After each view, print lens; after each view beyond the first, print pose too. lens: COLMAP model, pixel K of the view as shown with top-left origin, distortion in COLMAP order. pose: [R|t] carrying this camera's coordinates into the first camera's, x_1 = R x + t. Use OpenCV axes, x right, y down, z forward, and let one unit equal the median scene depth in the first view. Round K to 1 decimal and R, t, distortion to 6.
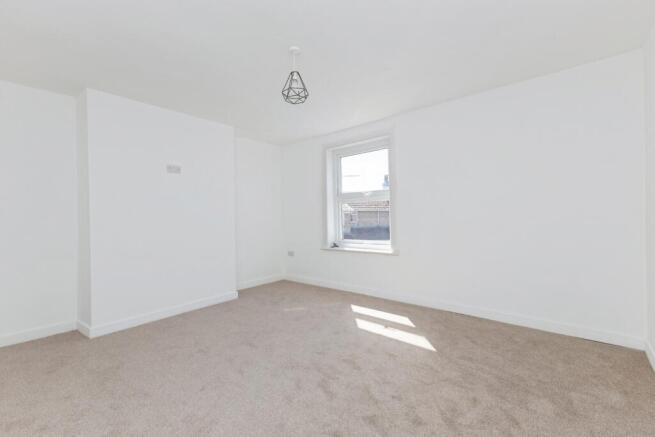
lens RADIAL K [[281.2, 0, 327.8], [0, 281.2, 219.6], [0, 0, 1]] dist [0.002198, 0.000263]
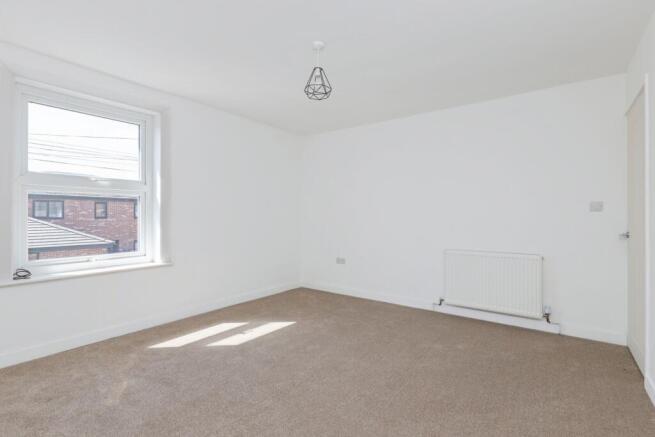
lens RADIAL K [[332.3, 0, 329.2], [0, 332.3, 217.5], [0, 0, 1]] dist [-0.002609, -0.000239]
pose [[-0.075597, 0.009899, 0.997089, -0.757965], [0.010609, 0.999902, -0.009122, 0.003051], [-0.997082, 0.009888, -0.075694, 0.632177]]
